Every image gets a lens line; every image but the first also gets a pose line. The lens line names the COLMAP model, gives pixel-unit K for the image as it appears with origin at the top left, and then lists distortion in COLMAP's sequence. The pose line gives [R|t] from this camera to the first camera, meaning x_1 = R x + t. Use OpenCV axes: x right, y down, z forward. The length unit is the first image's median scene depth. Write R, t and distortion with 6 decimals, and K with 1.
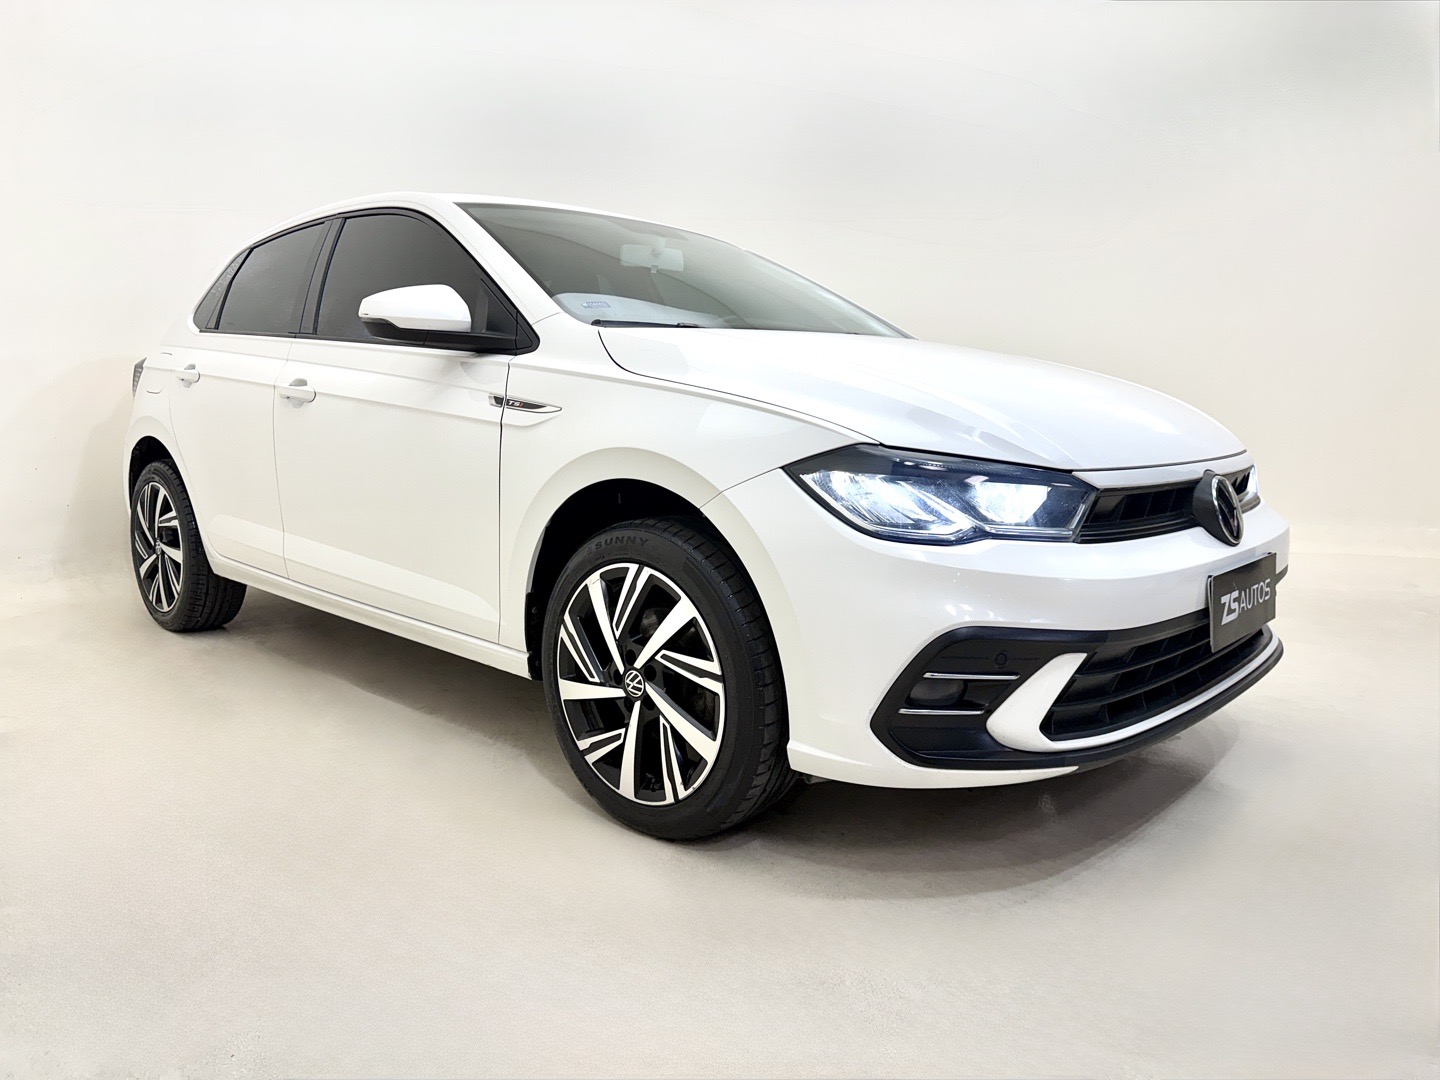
lens RADIAL K [[1001.5, 0, 720.0], [0, 1001.5, 540.0], [0, 0, 1]] dist [-0.000488, -0.000102]
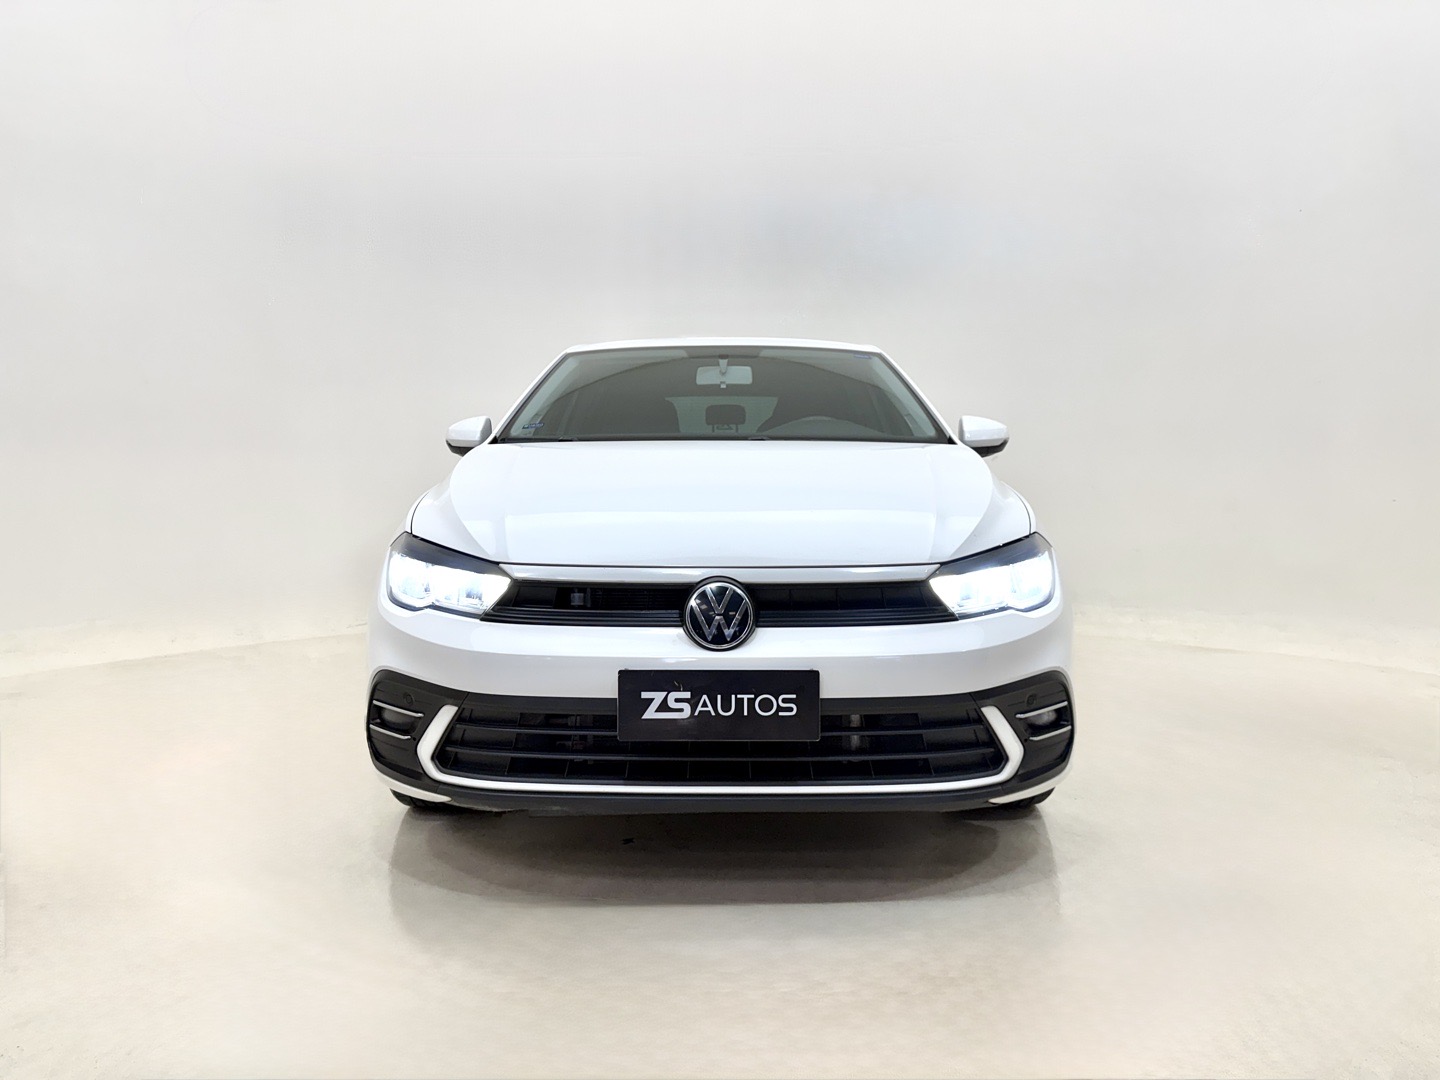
lens RADIAL K [[1001.5, 0, 720.0], [0, 1001.5, 540.0], [0, 0, 1]] dist [-0.000488, -0.000102]
pose [[0.683546, 0.046364, -0.728433, 1.418446], [-0.099537, 0.994578, -0.030099, -0.085945], [0.723089, 0.093081, 0.684455, 0.342045]]
